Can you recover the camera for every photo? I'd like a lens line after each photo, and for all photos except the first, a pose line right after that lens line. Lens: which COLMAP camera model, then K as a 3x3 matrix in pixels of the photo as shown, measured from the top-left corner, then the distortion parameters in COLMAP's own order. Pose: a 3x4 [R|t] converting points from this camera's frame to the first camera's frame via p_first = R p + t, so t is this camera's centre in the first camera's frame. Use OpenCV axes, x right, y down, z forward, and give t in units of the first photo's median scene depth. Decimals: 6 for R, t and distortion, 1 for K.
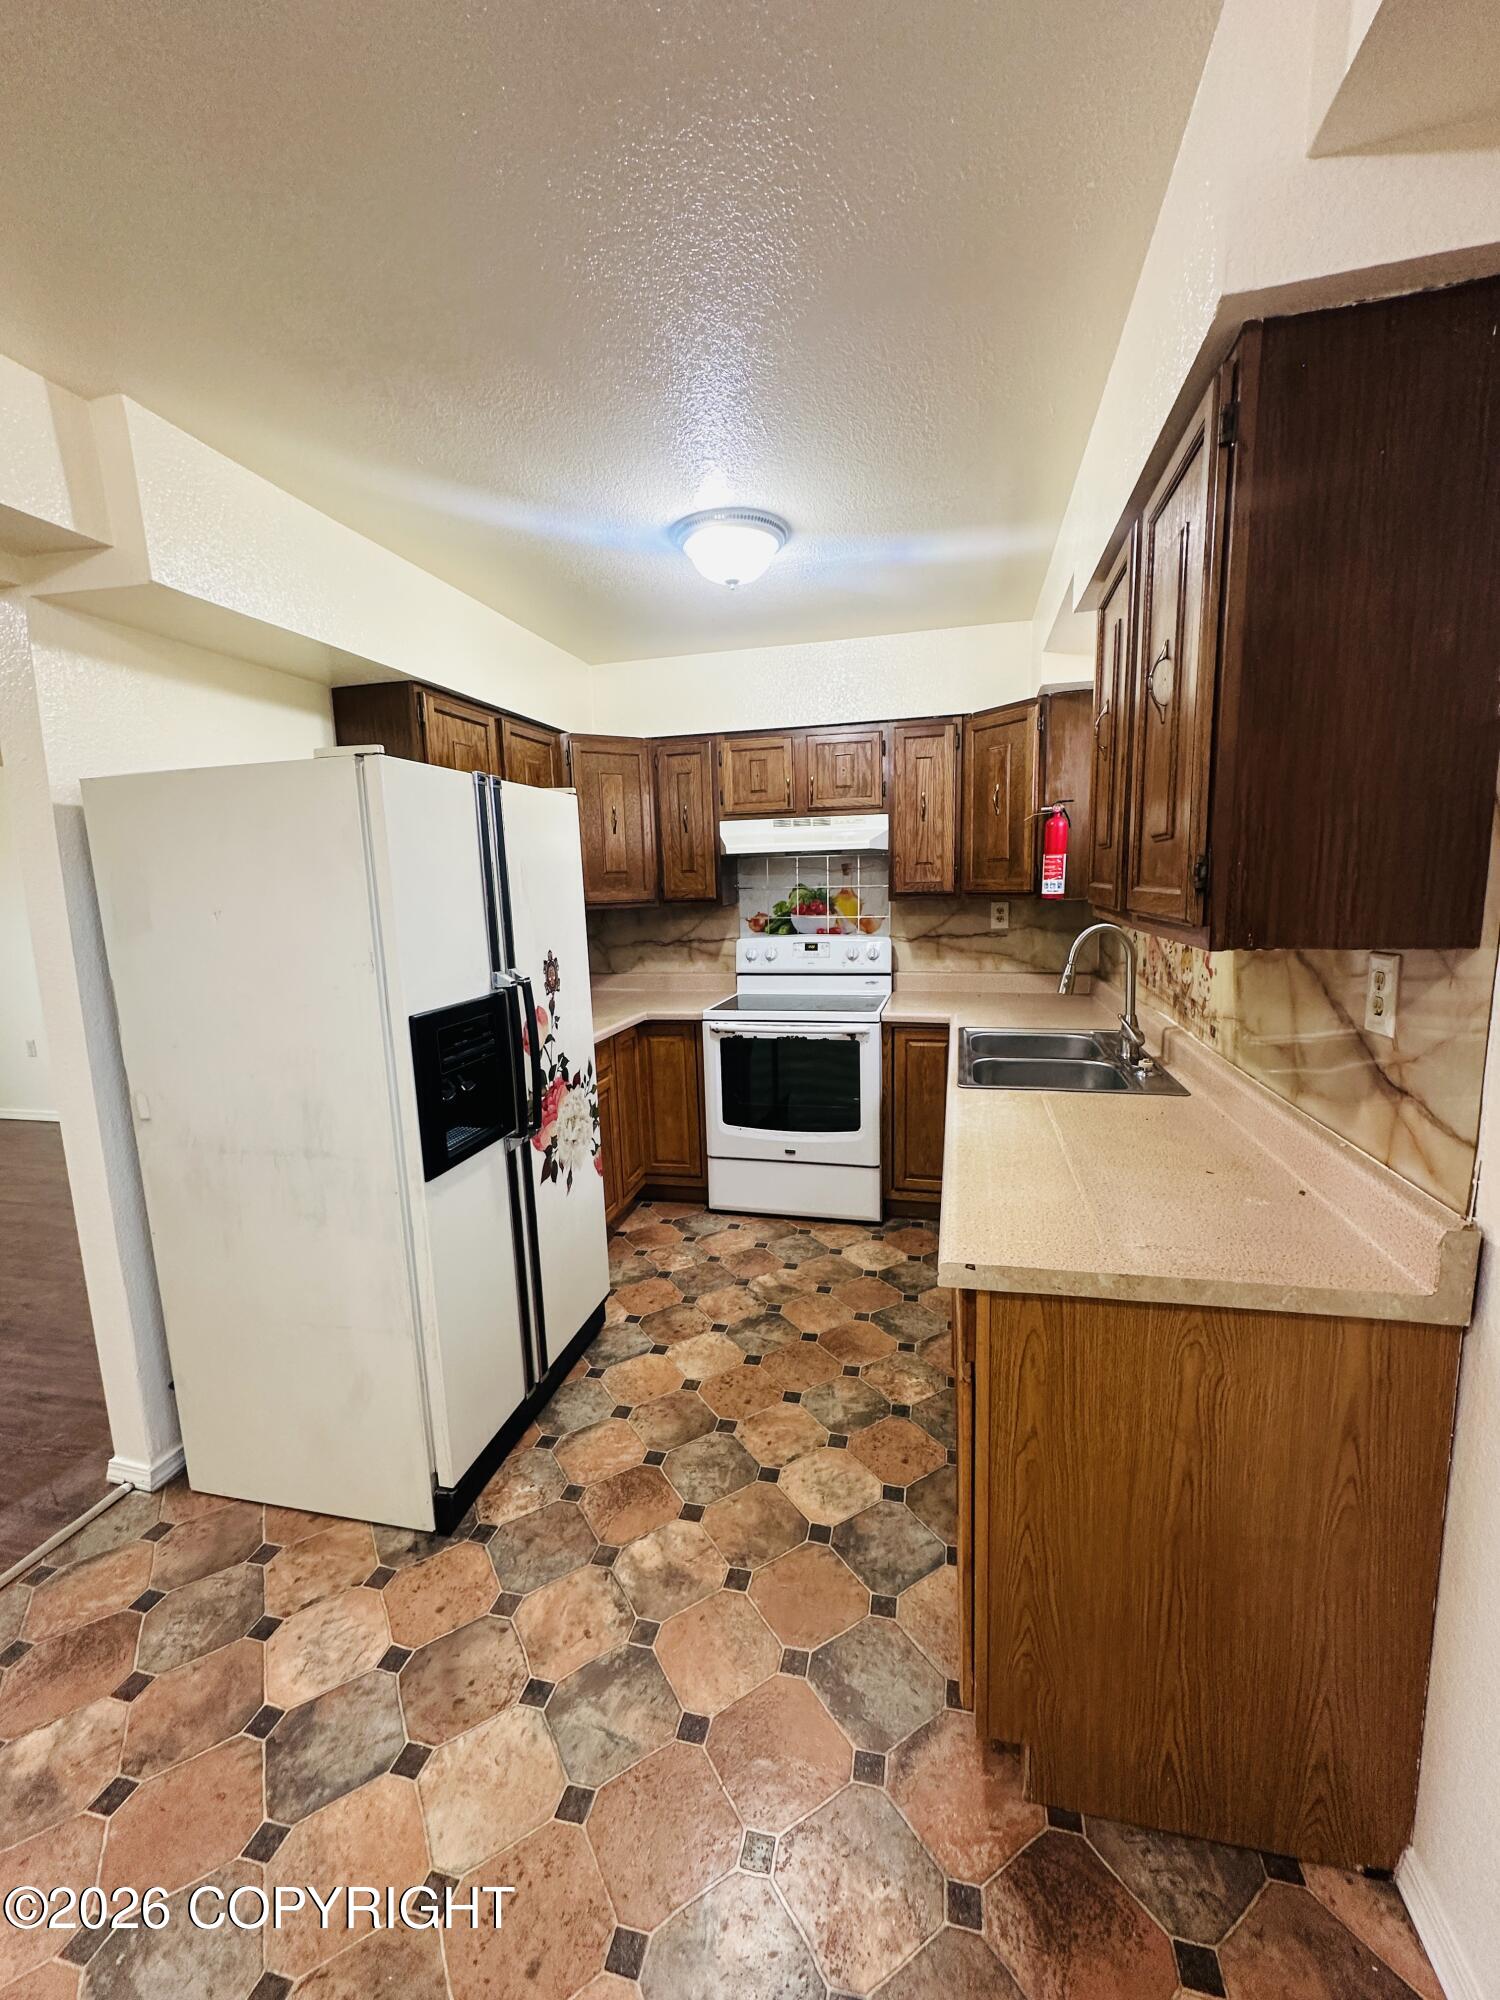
lens RADIAL K [[793.9, 0, 768.5], [0, 793.9, 1001.1], [0, 0, 1]] dist [-0.003740, 0.000852]
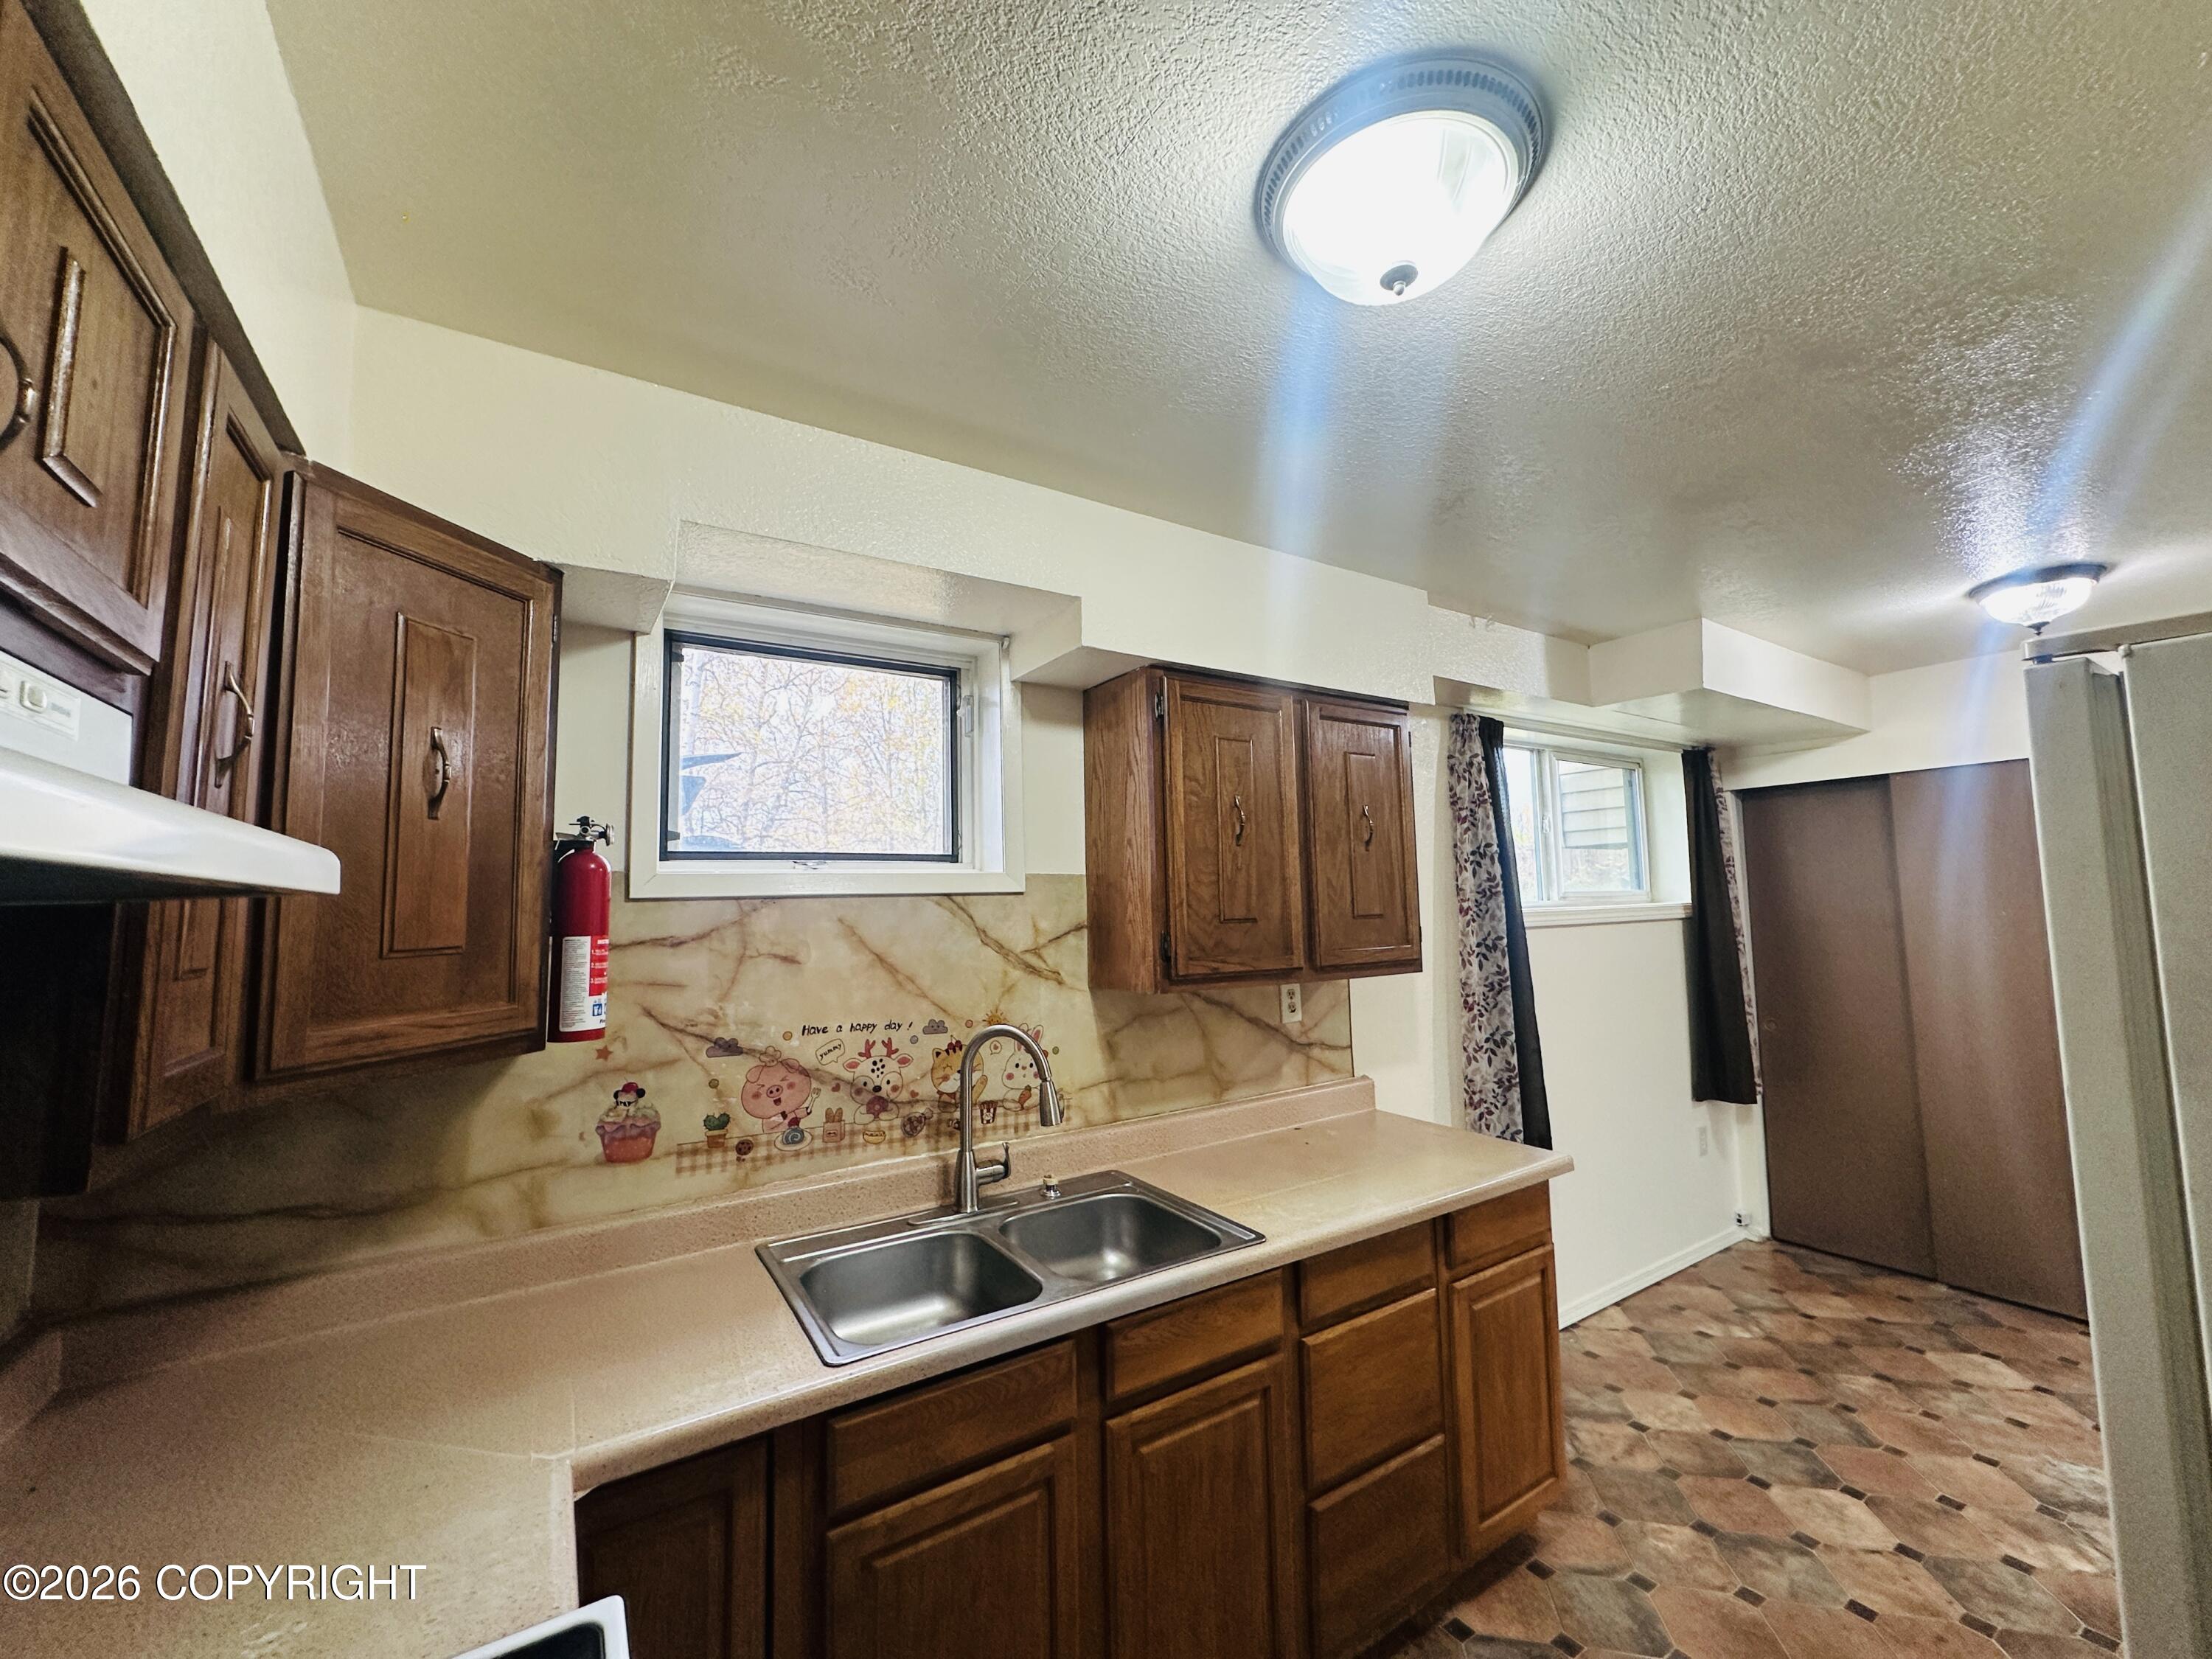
lens RADIAL K [[878.1, 0, 1117.5], [0, 878.1, 825.8], [0, 0, 1]] dist [-0.003740, 0.000852]
pose [[-0.717444, 0.108828, 0.688063, -0.112022], [0.154784, 0.987935, 0.005136, -0.337738], [-0.679203, 0.110186, -0.725632, 1.940031]]
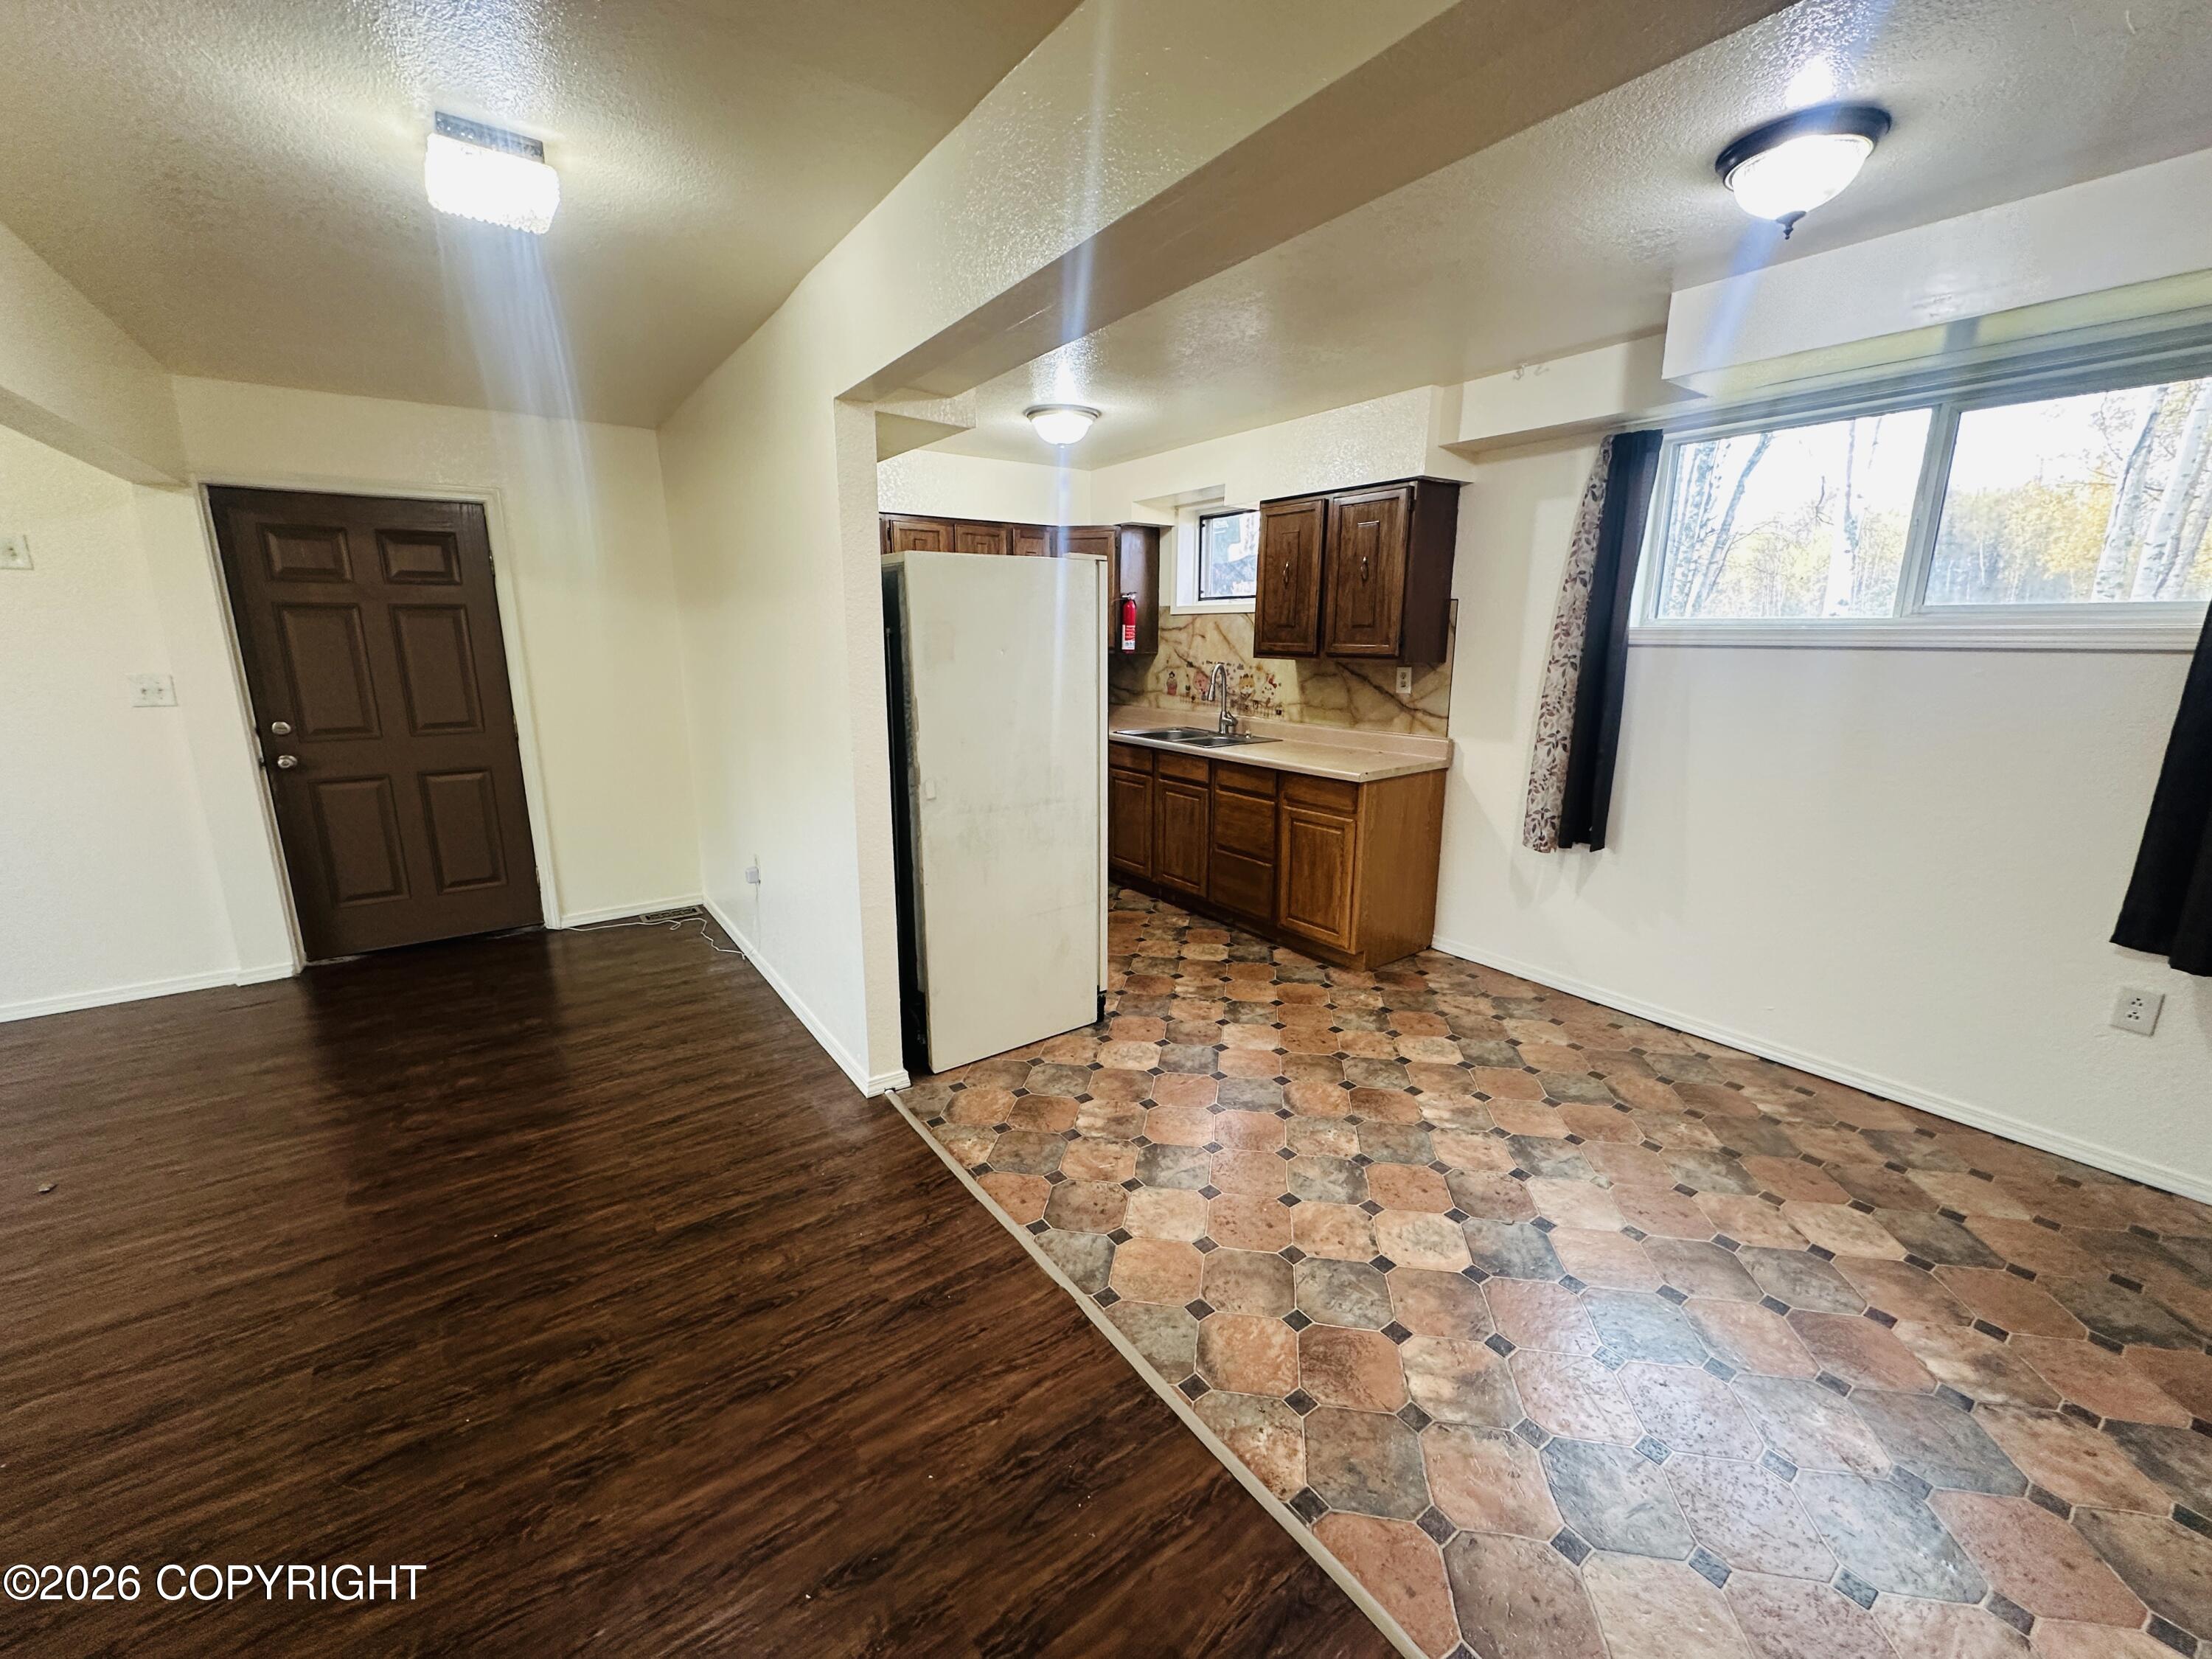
lens RADIAL K [[878.1, 0, 1121.6], [0, 878.1, 827.1], [0, 0, 1]] dist [-0.003740, 0.000852]
pose [[0.645541, -0.131380, 0.752341, -1.222947], [0.097632, 0.991206, 0.089321, -0.001461], [-0.757460, 0.015792, 0.652691, 0.300115]]
